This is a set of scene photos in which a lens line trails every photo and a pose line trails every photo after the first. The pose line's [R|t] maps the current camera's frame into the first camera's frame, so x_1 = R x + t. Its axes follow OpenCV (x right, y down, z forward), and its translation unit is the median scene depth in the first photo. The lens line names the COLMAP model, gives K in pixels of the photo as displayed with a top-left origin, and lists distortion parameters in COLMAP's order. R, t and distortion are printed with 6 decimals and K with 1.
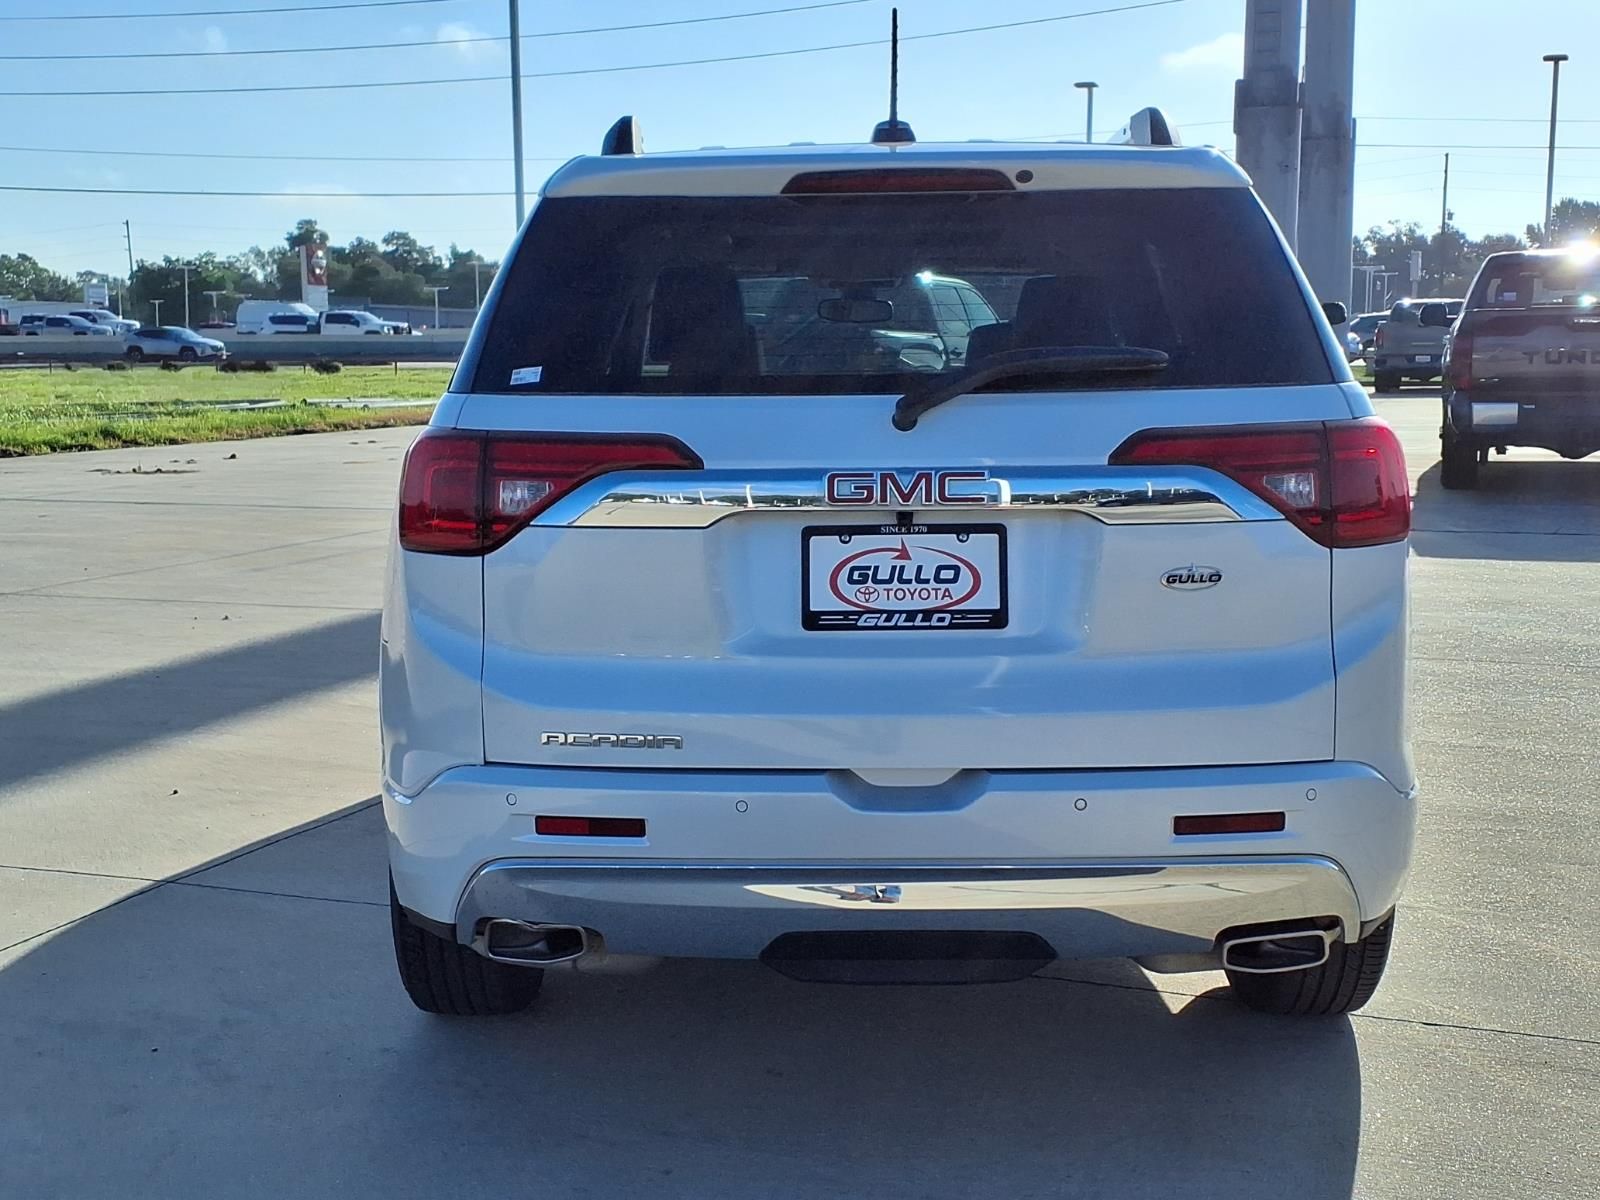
lens RADIAL K [[2061.1, 0, 800.0], [0, 2061.1, 600.0], [0, 0, 1]] dist [0.280158, -0.436667]
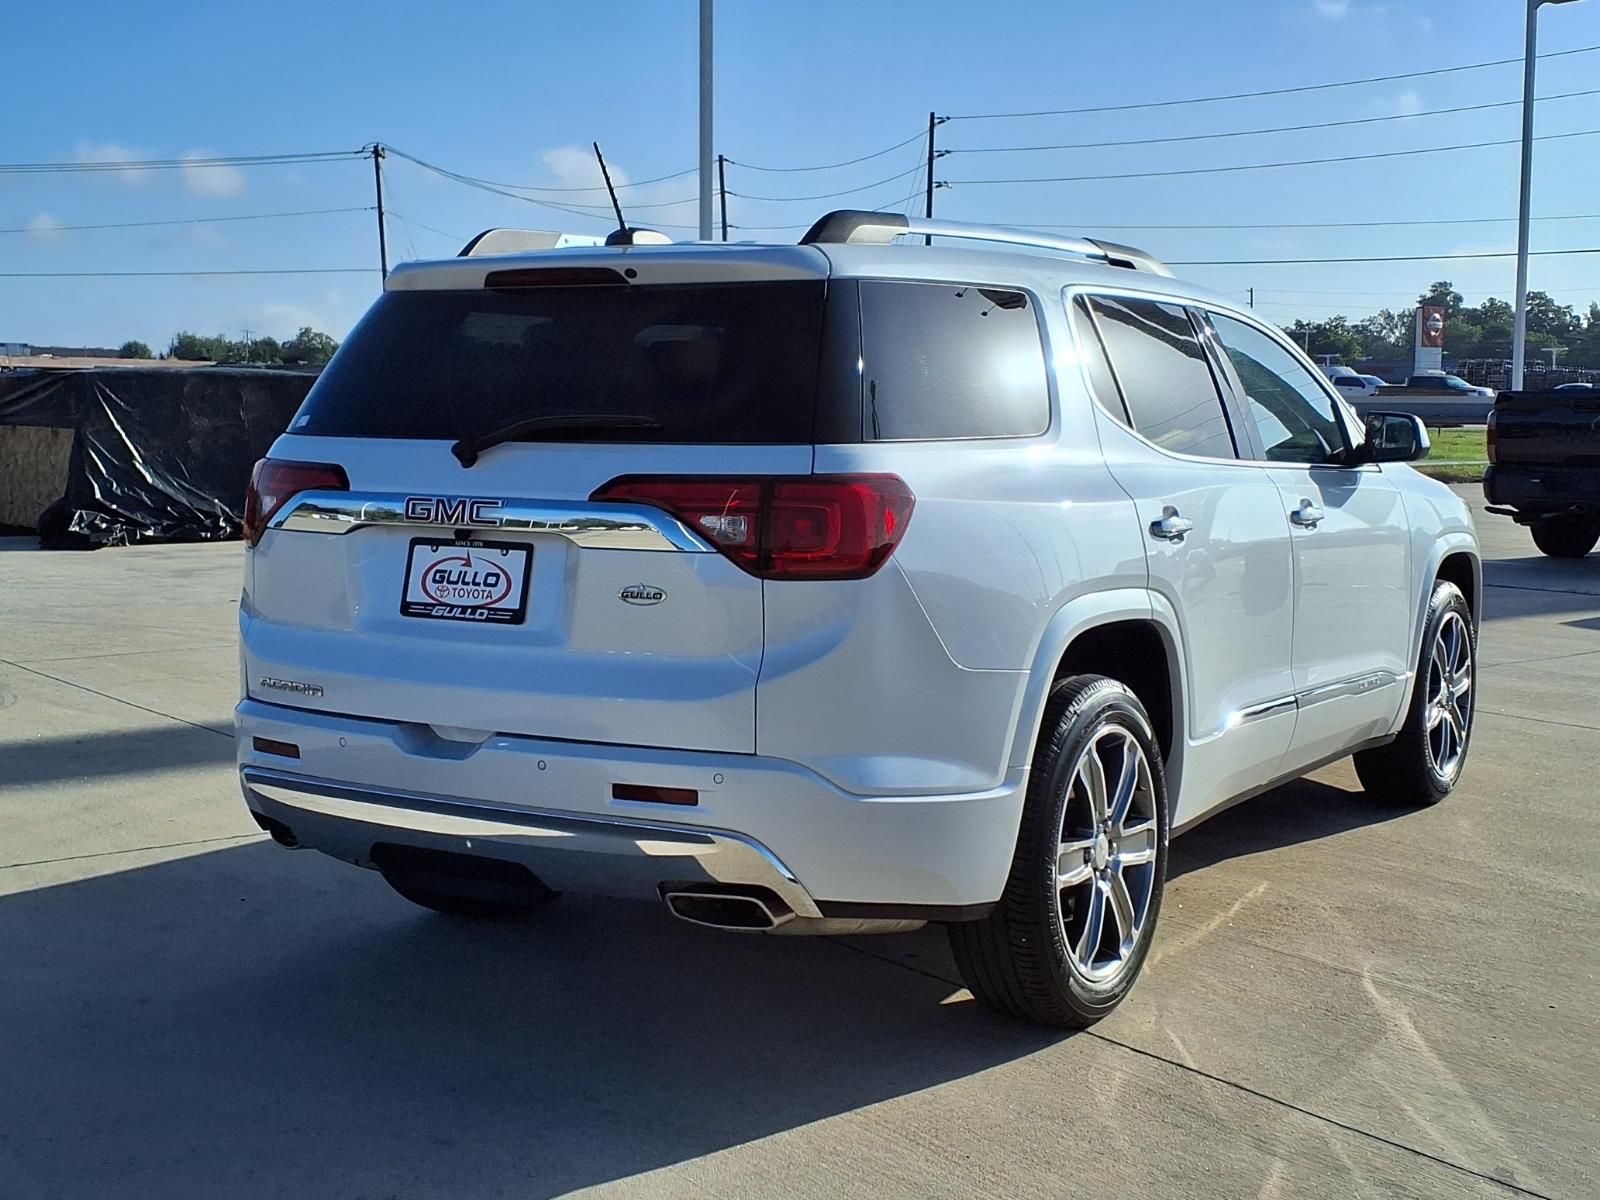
lens RADIAL K [[2034.0, 0, 800.0], [0, 2034.0, 600.0], [0, 0, 1]] dist [0.029041, -0.048894]
pose [[0.865600, 0.065649, -0.496413, 0.870322], [-0.078051, 0.996940, -0.004256, -0.009545], [0.494615, 0.042429, 0.868076, -0.008625]]
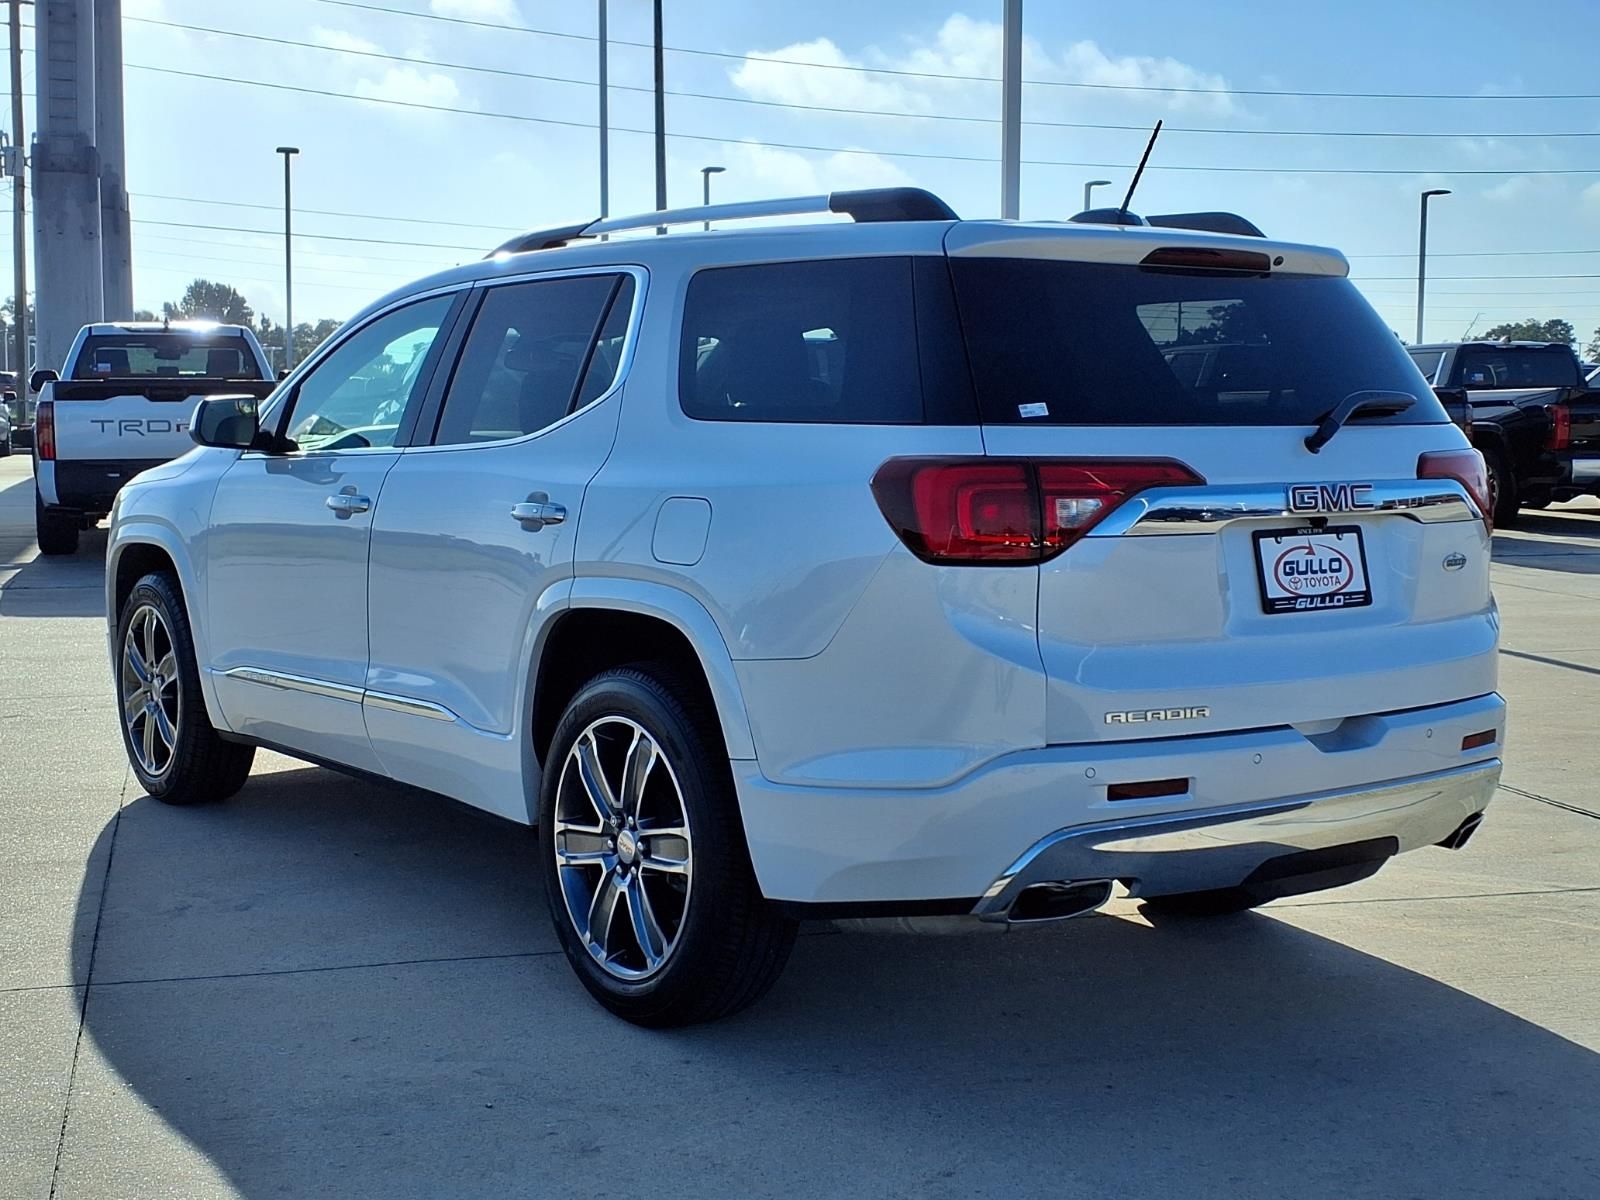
lens RADIAL K [[2141.2, 0, 800.0], [0, 2141.2, 600.0], [0, 0, 1]] dist [-0.030682, -0.051619]
pose [[0.793132, -0.043794, 0.607473, -0.997879], [0.065461, 0.997763, -0.013535, 0.005252], [-0.605522, 0.050501, 0.794225, 0.149382]]
